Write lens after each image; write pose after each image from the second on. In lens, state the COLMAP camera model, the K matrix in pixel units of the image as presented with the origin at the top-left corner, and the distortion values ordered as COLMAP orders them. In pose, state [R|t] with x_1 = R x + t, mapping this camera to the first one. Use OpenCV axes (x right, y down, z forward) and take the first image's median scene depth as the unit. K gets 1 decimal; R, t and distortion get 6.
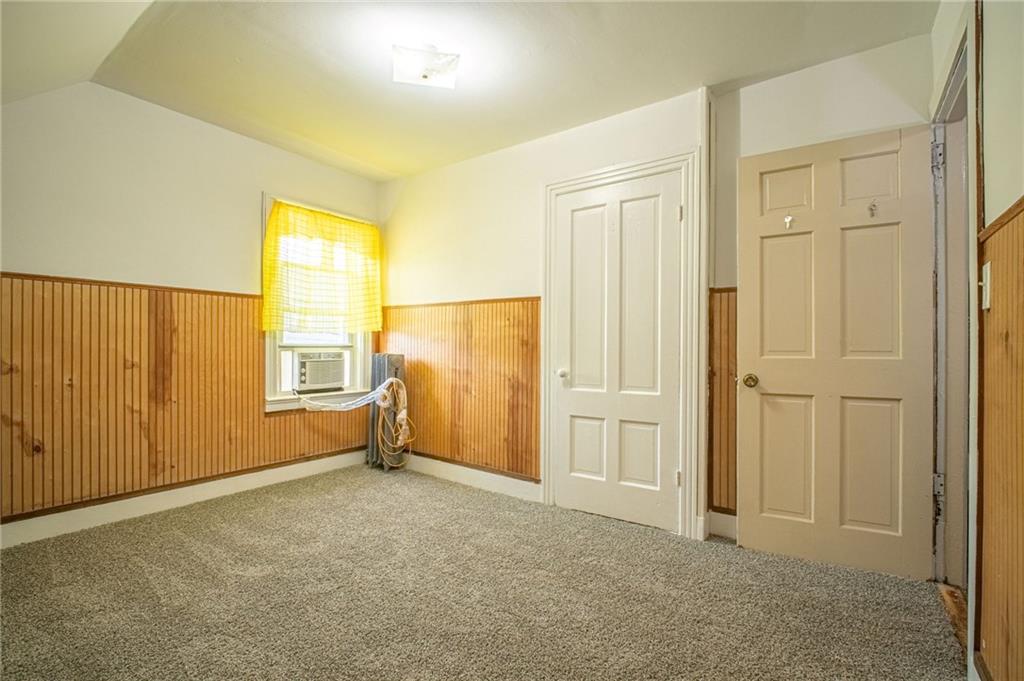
lens RADIAL K [[468.9, 0, 507.5], [0, 468.9, 341.0], [0, 0, 1]] dist [-0.001717, -0.000150]
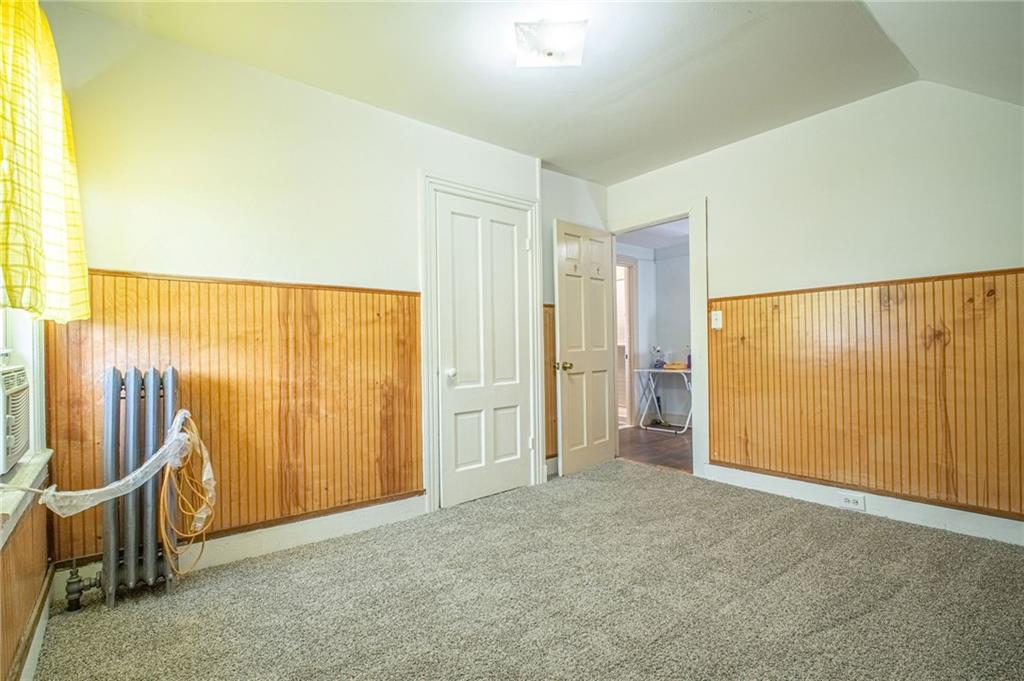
lens RADIAL K [[468.9, 0, 507.1], [0, 468.9, 343.2], [0, 0, 1]] dist [-0.001717, -0.000150]
pose [[0.260670, -0.004569, 0.965417, -0.758635], [0.004425, 0.999984, 0.003538, 0.002511], [-0.965418, 0.003349, 0.260686, 0.578564]]
